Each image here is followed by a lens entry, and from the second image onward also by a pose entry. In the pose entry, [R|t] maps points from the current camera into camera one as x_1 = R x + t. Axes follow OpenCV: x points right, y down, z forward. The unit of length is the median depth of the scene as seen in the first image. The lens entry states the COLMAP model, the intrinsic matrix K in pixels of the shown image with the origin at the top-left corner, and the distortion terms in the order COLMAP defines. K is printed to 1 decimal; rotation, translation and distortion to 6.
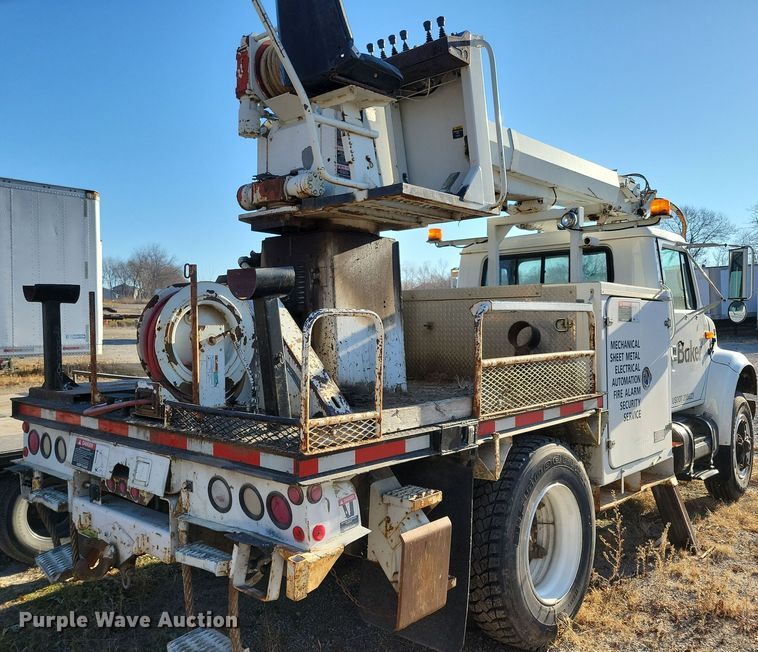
lens RADIAL K [[662.0, 0, 379.0], [0, 662.0, 326.0], [0, 0, 1]] dist [0.036752, 0.000105]
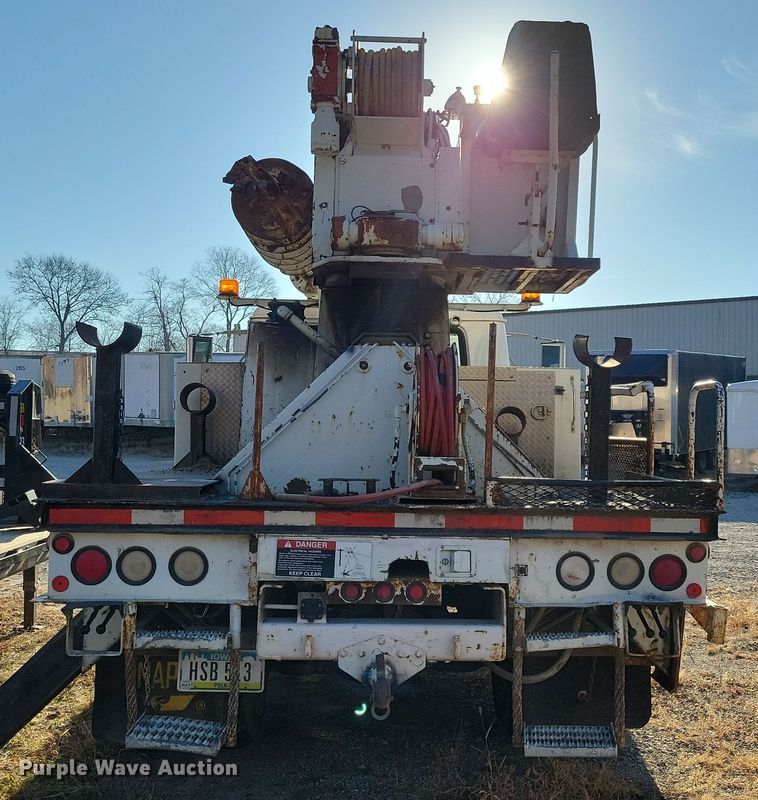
lens RADIAL K [[1072.0, 0, 379.0], [0, 1072.0, 400.0], [0, 0, 1]] dist [0.031124, 0.032279]
pose [[0.725175, 0.038679, 0.687477, -1.440247], [-0.015333, 0.999081, -0.040037, 0.071974], [-0.688394, 0.018493, 0.725102, 0.075577]]
